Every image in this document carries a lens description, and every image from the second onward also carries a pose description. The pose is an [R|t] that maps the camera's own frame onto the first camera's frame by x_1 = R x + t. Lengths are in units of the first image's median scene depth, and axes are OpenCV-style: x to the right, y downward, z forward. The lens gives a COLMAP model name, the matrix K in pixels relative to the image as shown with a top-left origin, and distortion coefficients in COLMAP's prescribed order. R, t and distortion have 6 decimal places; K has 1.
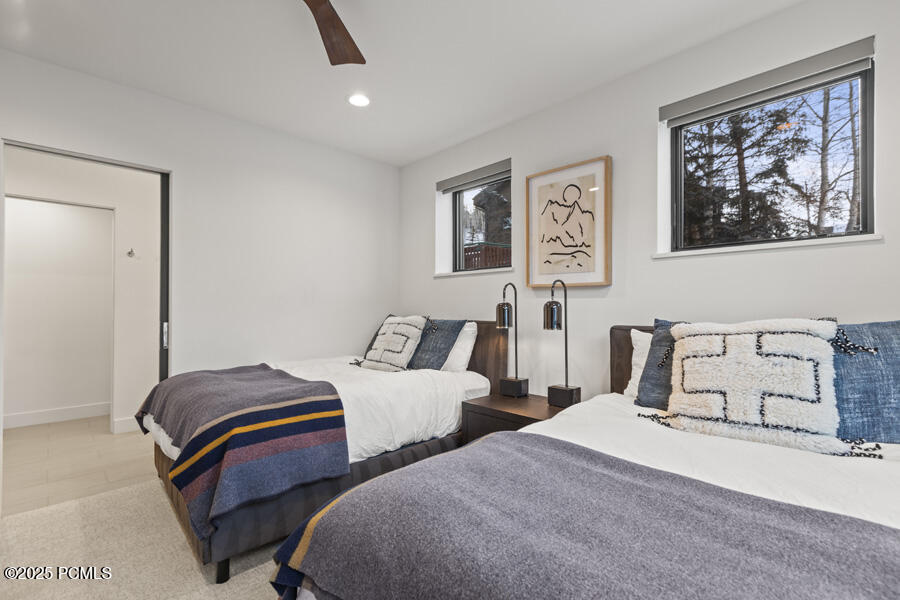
lens RADIAL K [[406.9, 0, 443.7], [0, 406.9, 297.8], [0, 0, 1]] dist [0.006752, -0.001695]
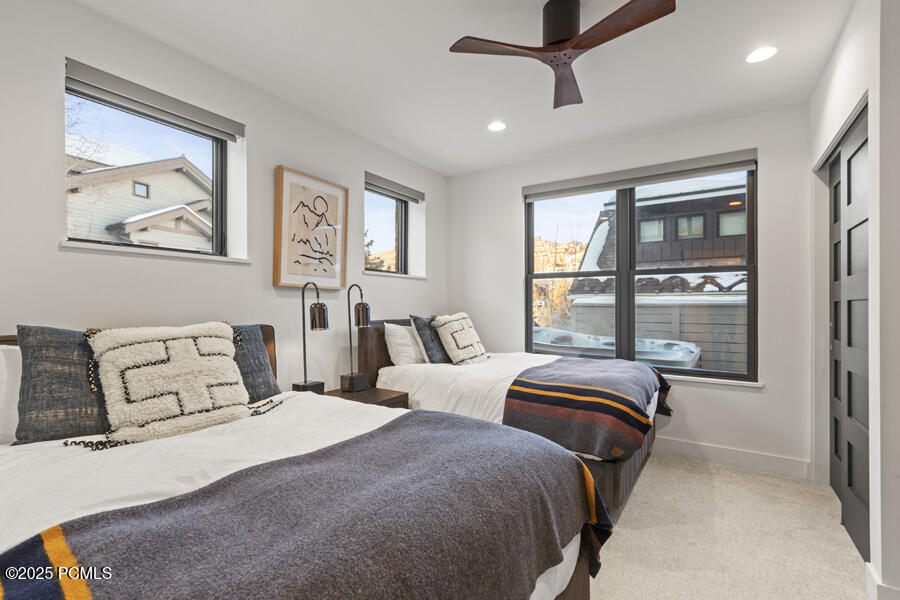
lens RADIAL K [[406.9, 0, 447.4], [0, 406.9, 306.7], [0, 0, 1]] dist [0.006752, -0.001695]
pose [[-0.216257, 0.002258, 0.976334, -0.833126], [-0.017021, 0.999837, -0.006082, 0.021208], [-0.976188, -0.017933, -0.216184, 0.893641]]
